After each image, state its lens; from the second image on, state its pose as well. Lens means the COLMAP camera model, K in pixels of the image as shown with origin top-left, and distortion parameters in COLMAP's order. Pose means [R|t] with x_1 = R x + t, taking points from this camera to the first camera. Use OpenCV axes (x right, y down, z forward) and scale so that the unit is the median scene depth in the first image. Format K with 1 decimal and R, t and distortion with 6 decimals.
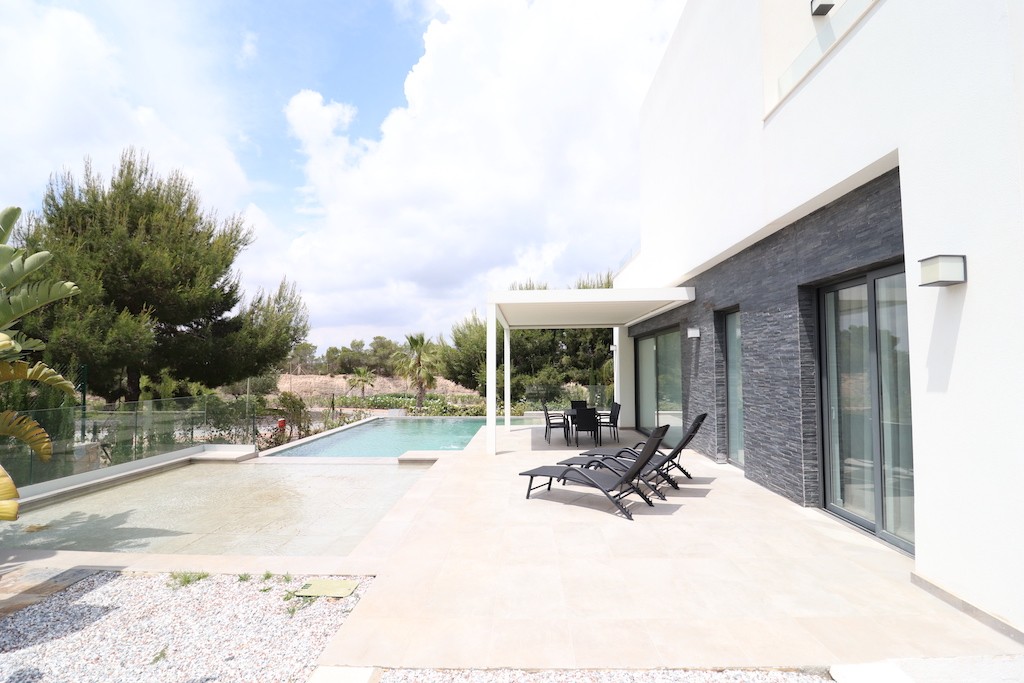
lens RADIAL K [[474.1, 0, 511.7], [0, 474.1, 344.9], [0, 0, 1]] dist [0.001940, -0.012971]
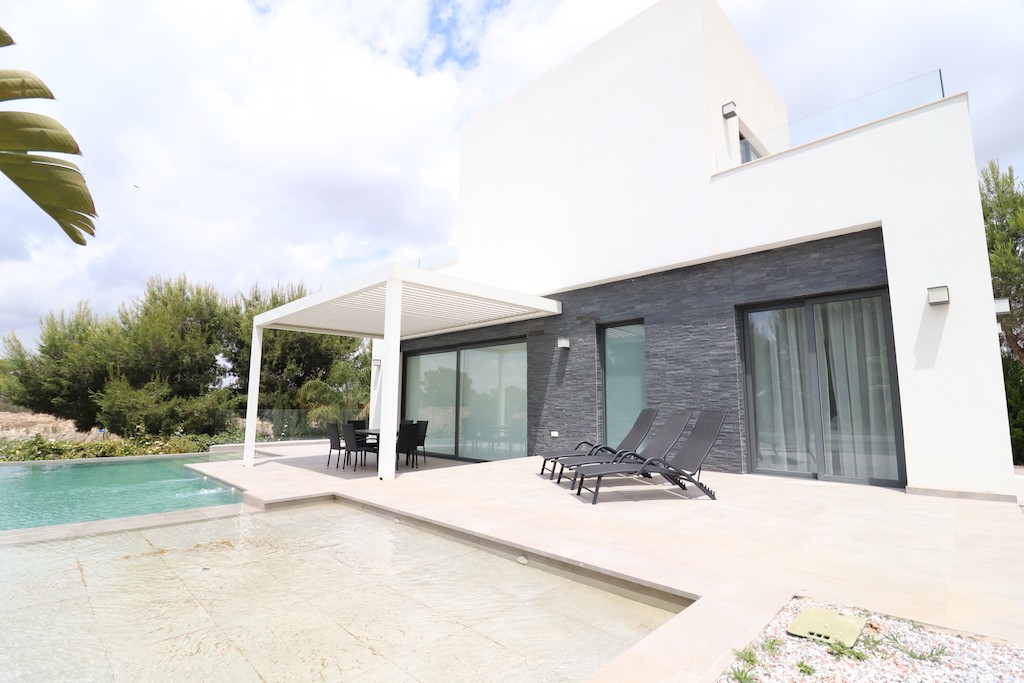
lens RADIAL K [[469.5, 0, 512.0], [0, 469.5, 341.5], [0, 0, 1]] dist [-0.001375, -0.013996]
pose [[0.670111, 0.108373, 0.734307, -0.343894], [-0.042048, 0.993238, -0.108215, 0.065247], [-0.741069, 0.041640, 0.670136, 0.262603]]
